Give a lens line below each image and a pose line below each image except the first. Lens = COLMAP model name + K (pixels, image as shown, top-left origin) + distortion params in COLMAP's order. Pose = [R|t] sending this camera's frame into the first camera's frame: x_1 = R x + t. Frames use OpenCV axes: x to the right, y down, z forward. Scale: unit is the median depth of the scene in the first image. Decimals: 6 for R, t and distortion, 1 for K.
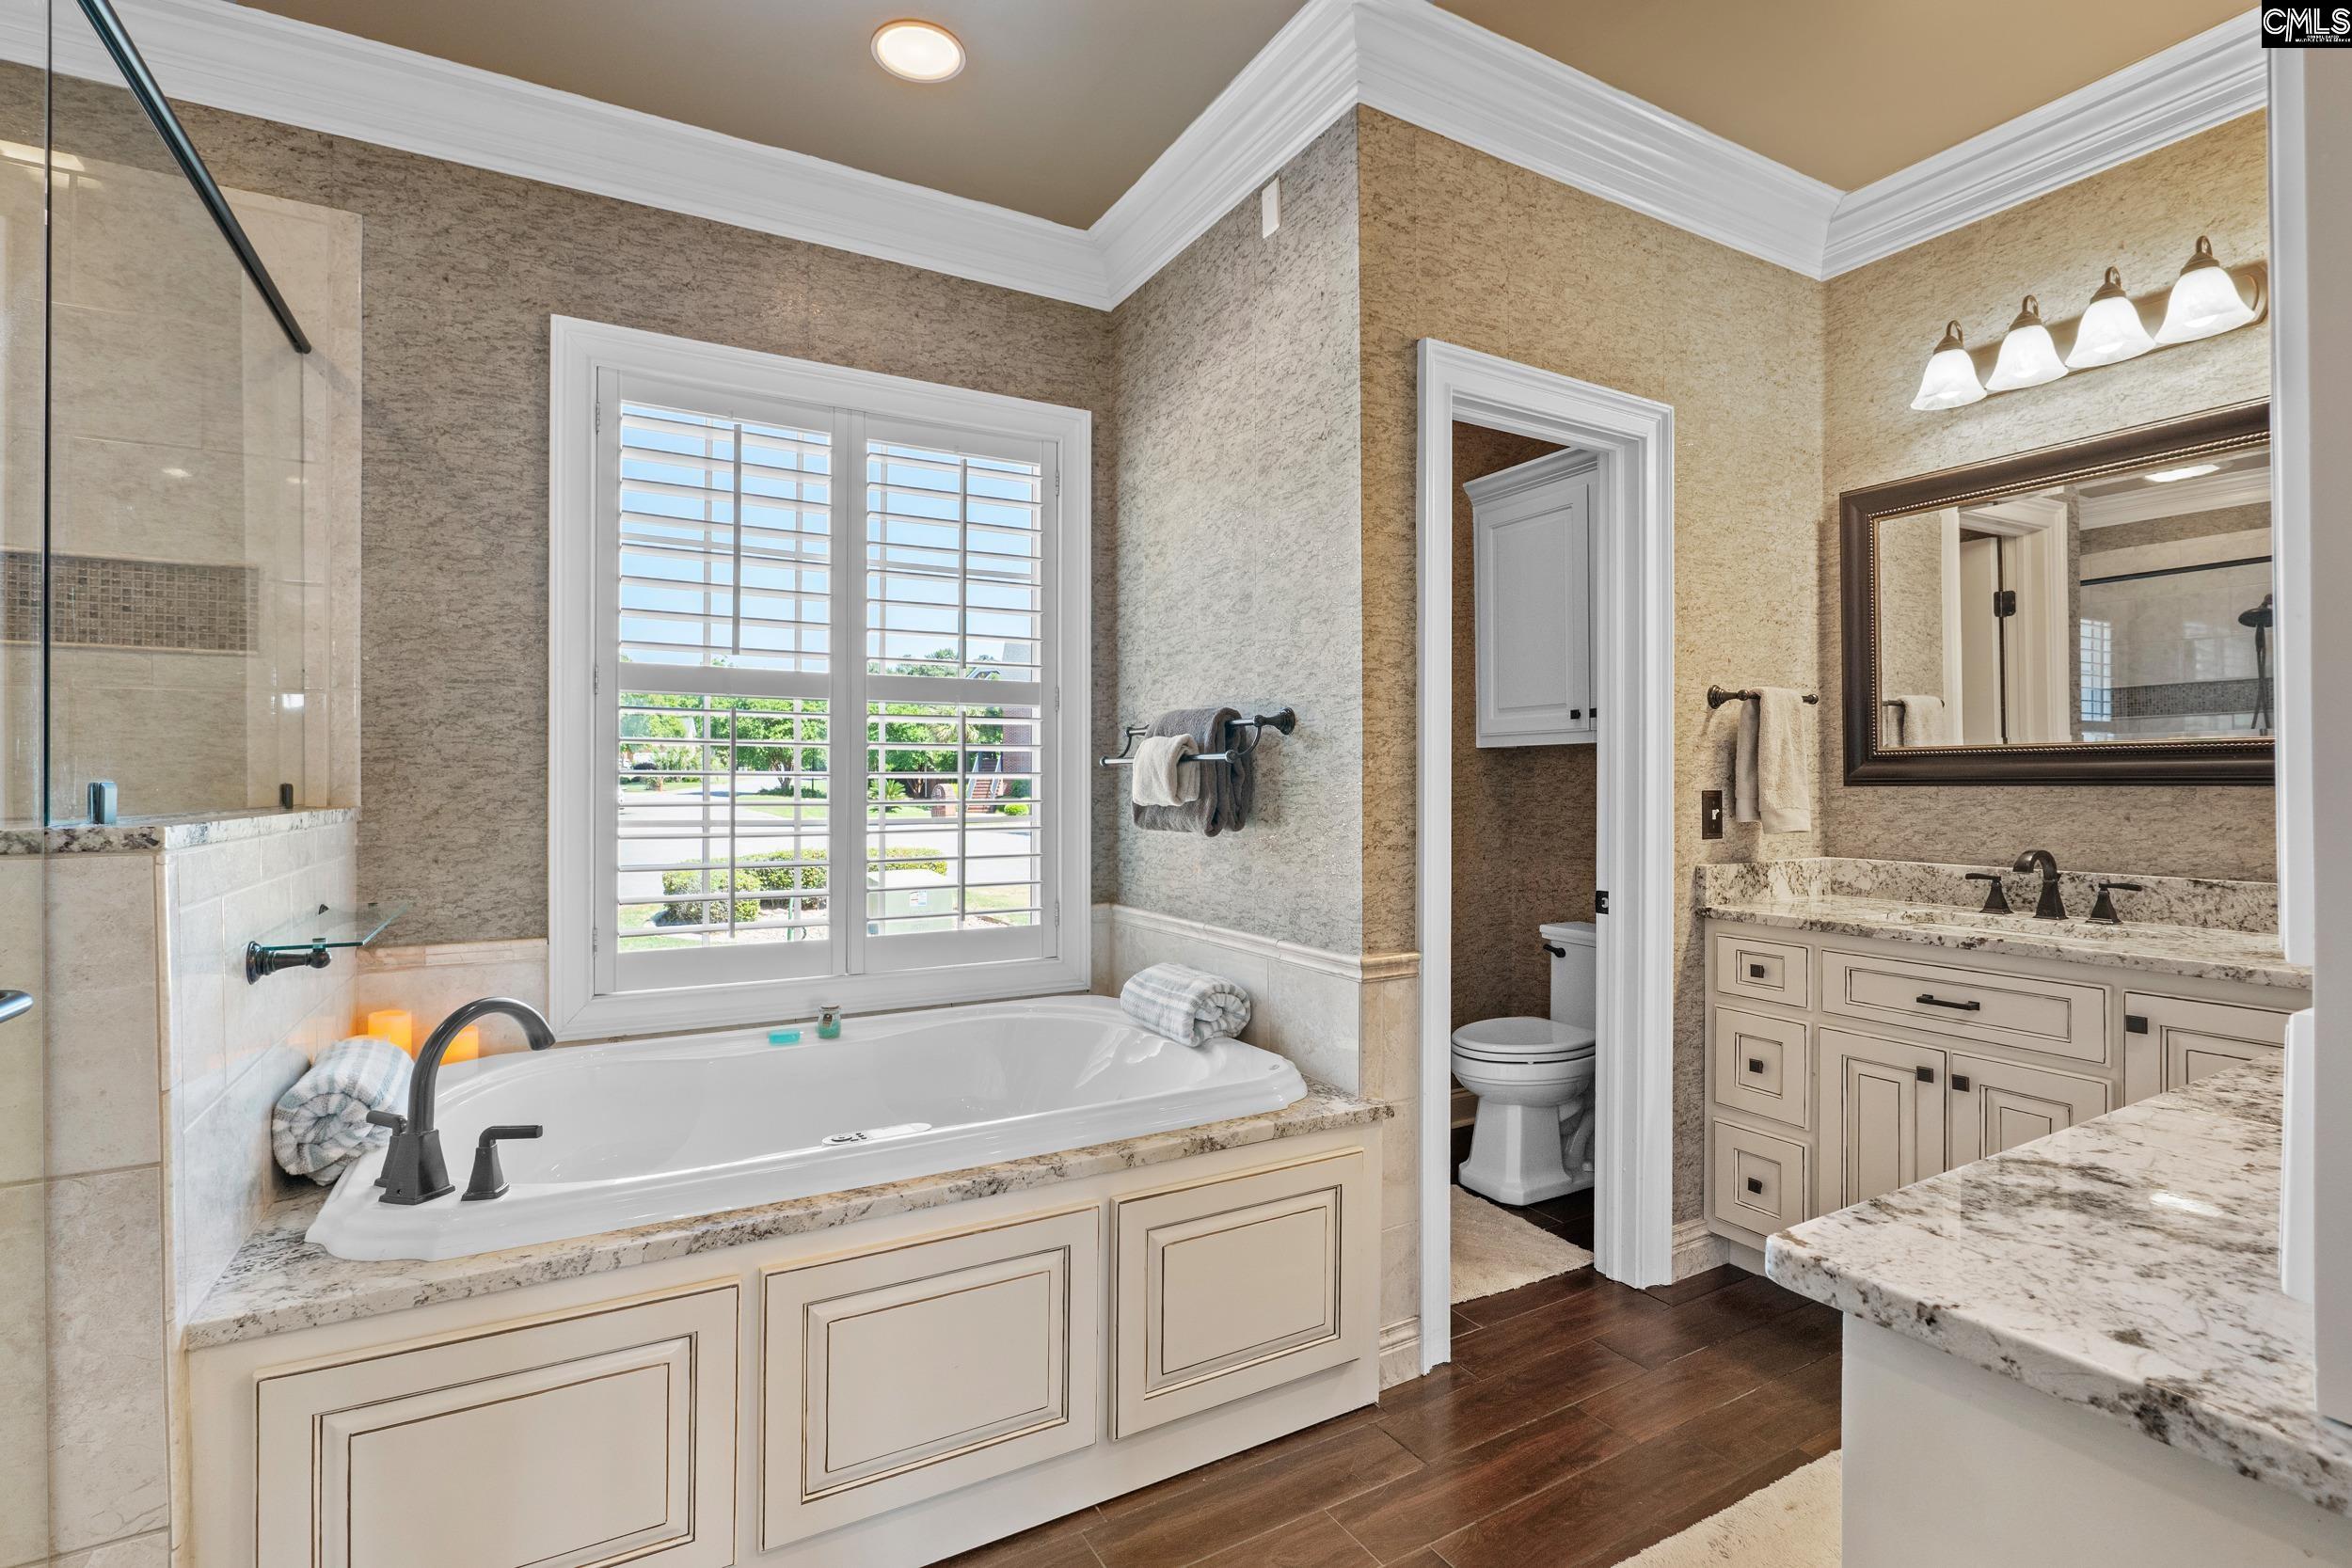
lens RADIAL K [[1076.6, 0, 1172.2], [0, 1076.6, 774.7], [0, 0, 1]] dist [-0.009675, 0.002087]
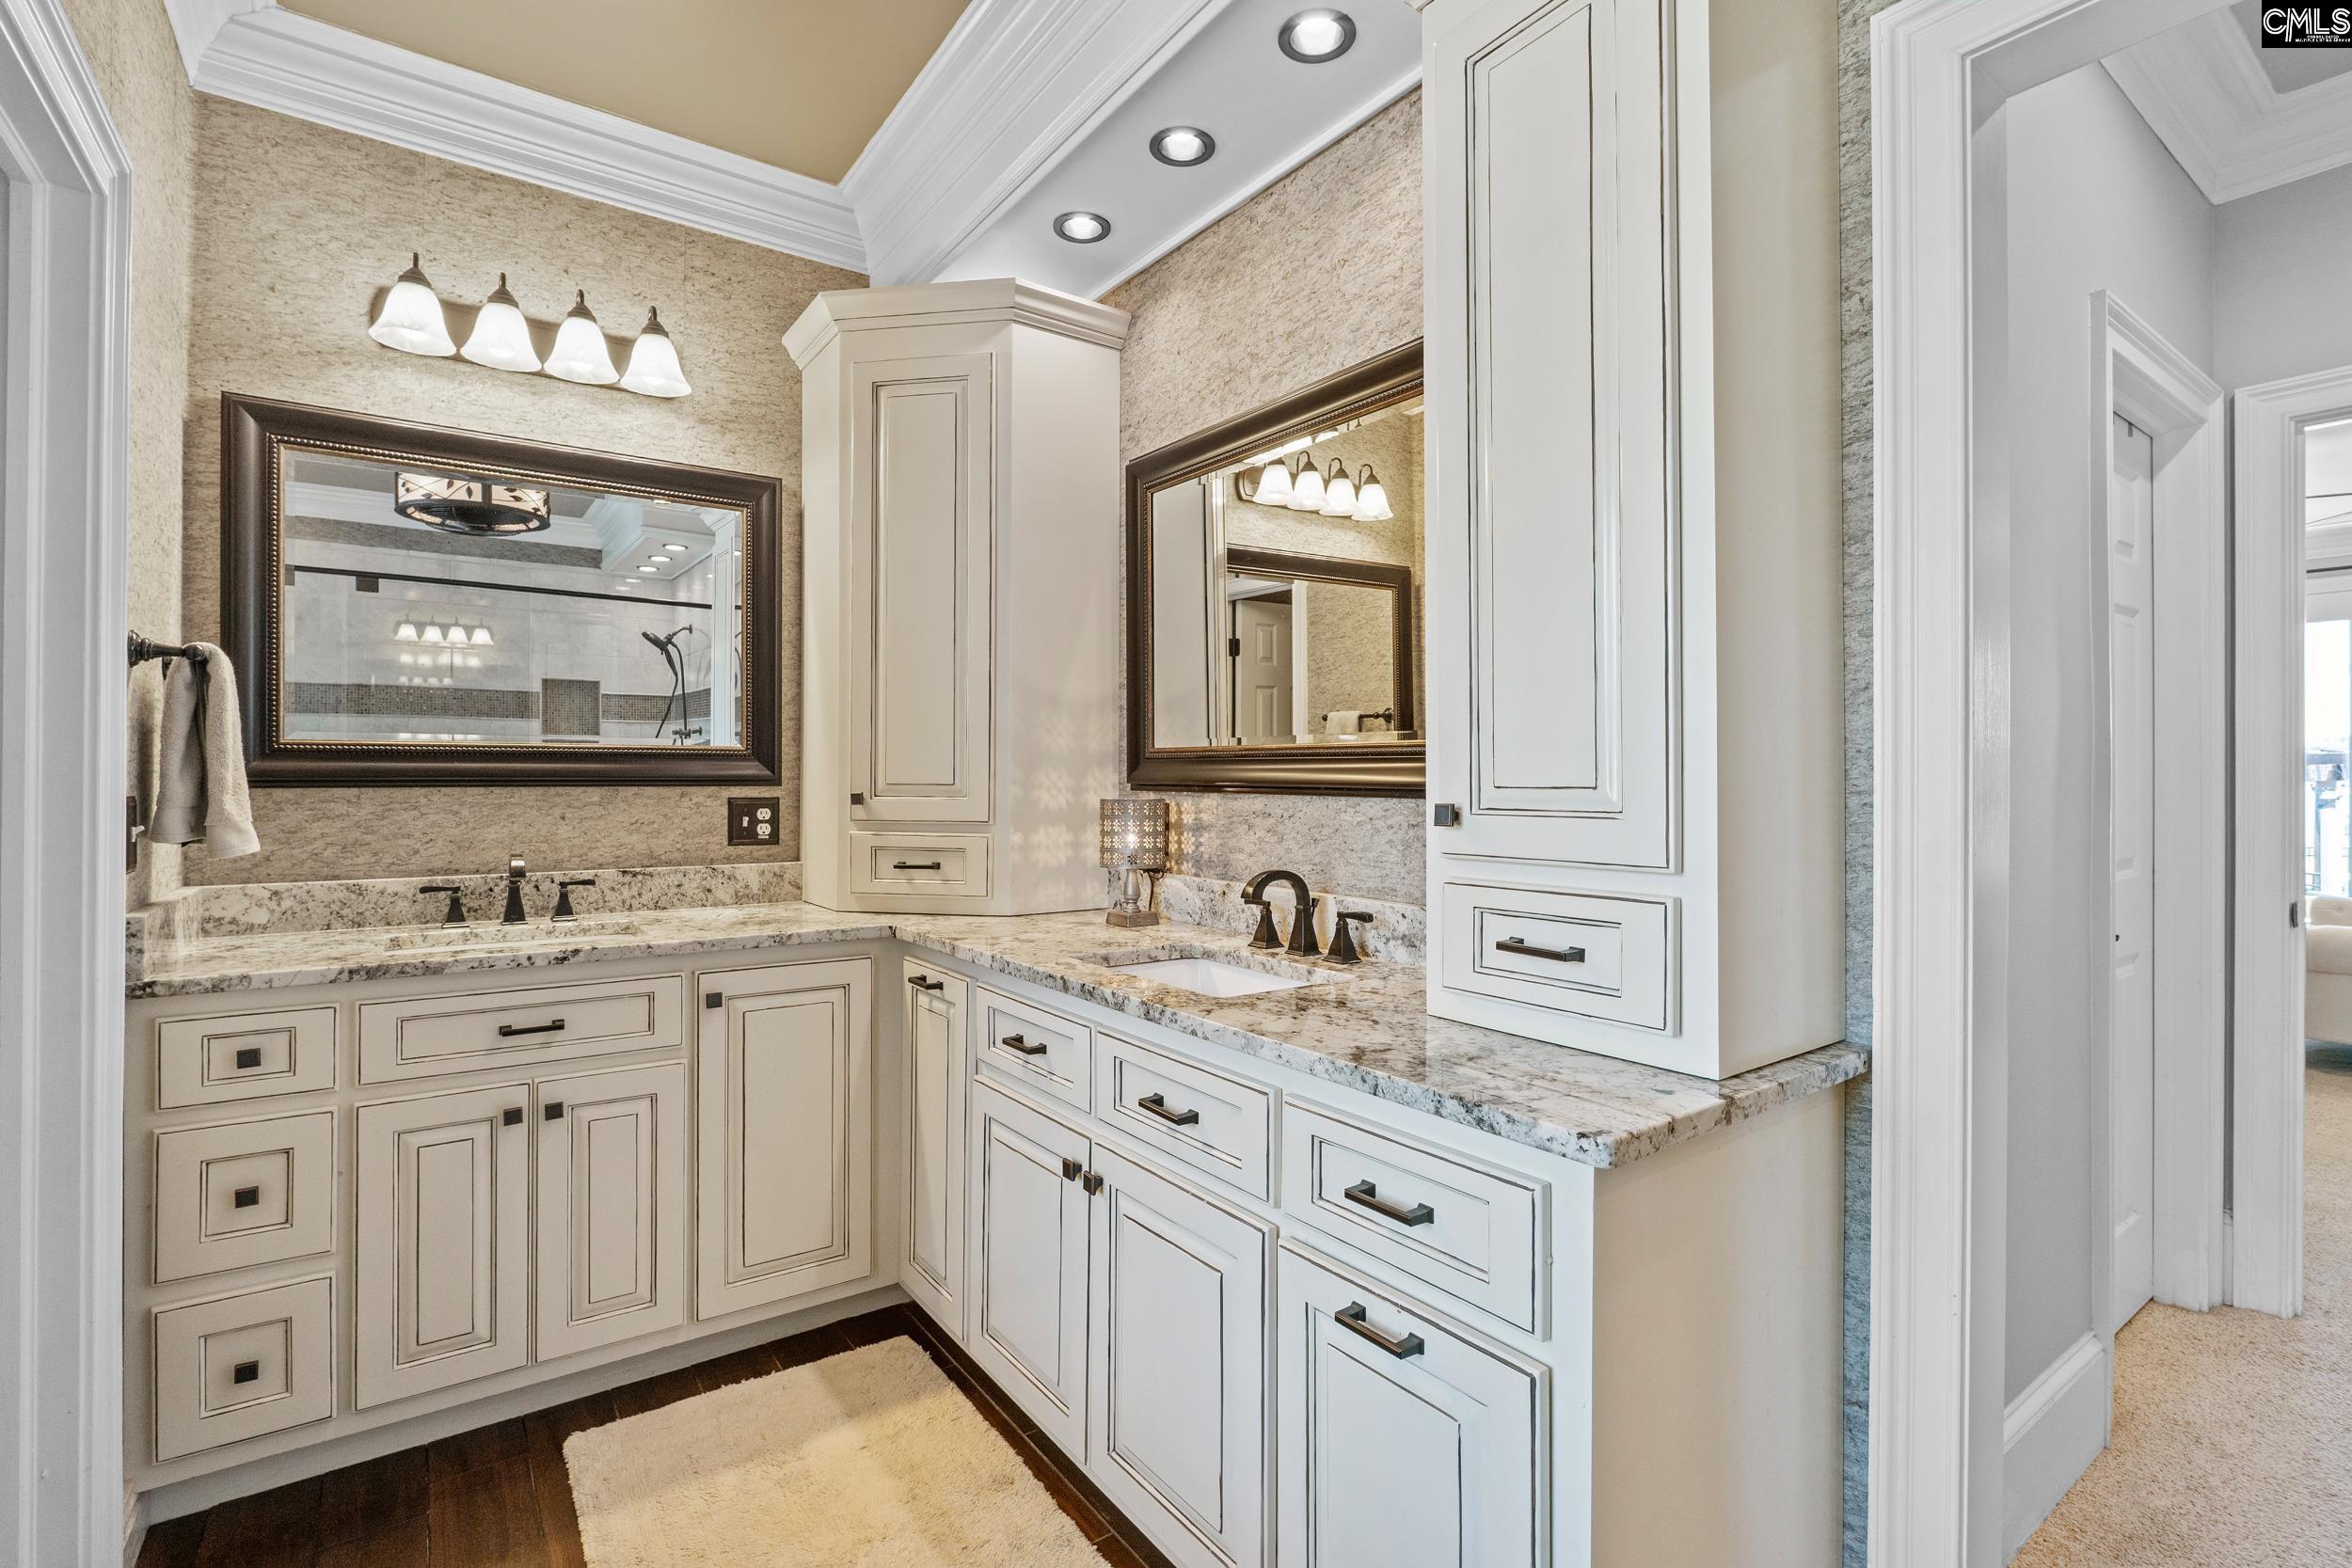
lens RADIAL K [[1076.6, 0, 1172.2], [0, 1076.6, 774.7], [0, 0, 1]] dist [-0.009675, 0.002087]
pose [[-0.109086, 0.005177, 0.994019, -0.230370], [-0.009276, 0.999938, -0.006226, -0.000328], [-0.993989, -0.009900, -0.109031, 0.552708]]
